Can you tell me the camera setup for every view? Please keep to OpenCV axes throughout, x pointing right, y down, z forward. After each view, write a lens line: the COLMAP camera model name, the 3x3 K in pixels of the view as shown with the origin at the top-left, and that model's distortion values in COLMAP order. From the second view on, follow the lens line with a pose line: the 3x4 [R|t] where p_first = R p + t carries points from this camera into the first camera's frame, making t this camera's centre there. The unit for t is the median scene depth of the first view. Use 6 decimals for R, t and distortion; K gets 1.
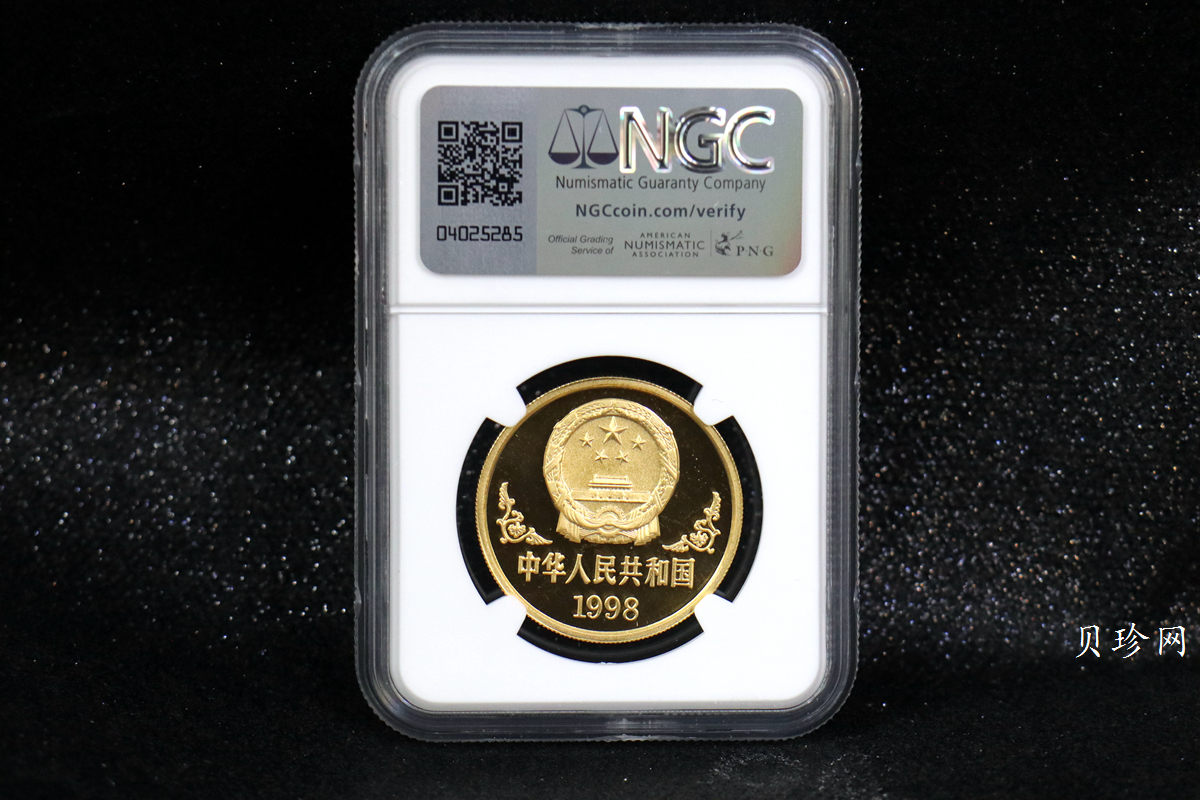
lens RADIAL K [[3630.0, 0, 599.8], [0, 3630.0, 395.4], [0, 0, 1]] dist [0.228724, 0.000000]
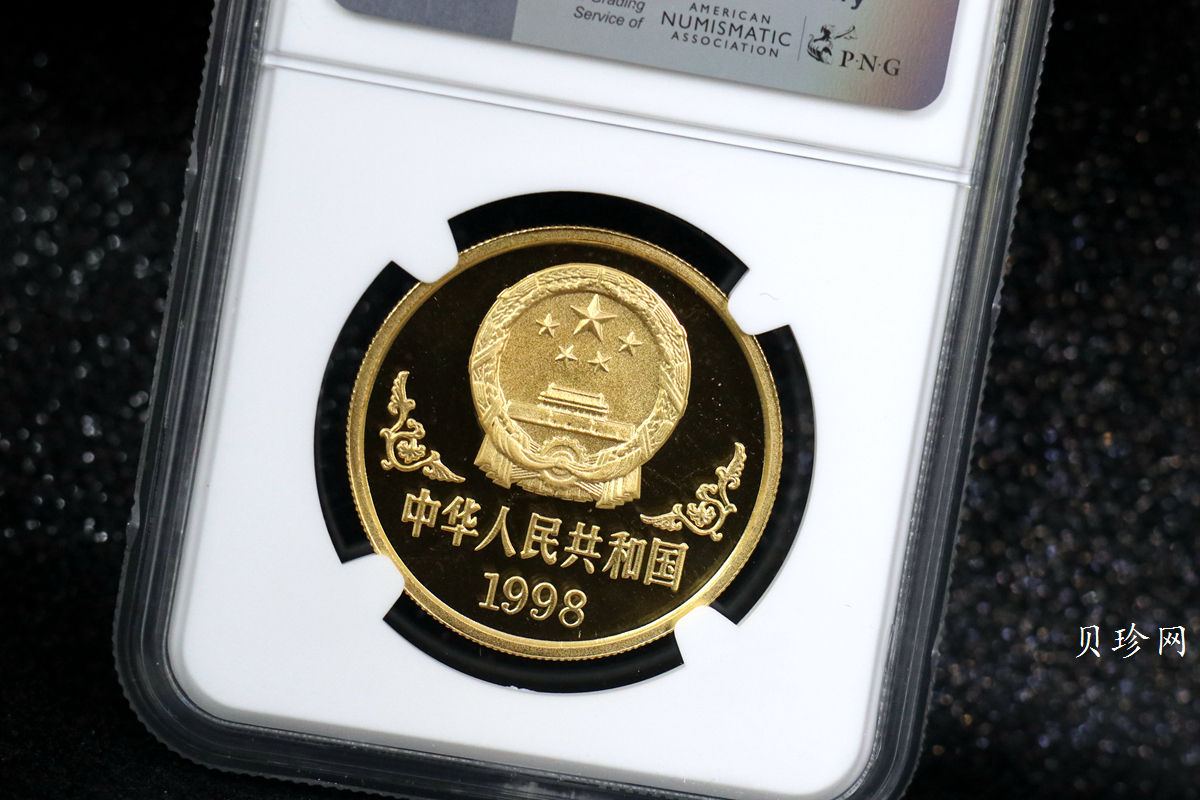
lens RADIAL K [[3630.0, 0, 599.9], [0, 3630.0, 406.0], [0, 0, 1]] dist [0.228724, 0.000000]
pose [[0.986203, 0.164182, 0.021184, -0.005608], [-0.164325, 0.986392, 0.005215, 0.021087], [-0.020039, -0.008624, 0.999762, 0.386214]]
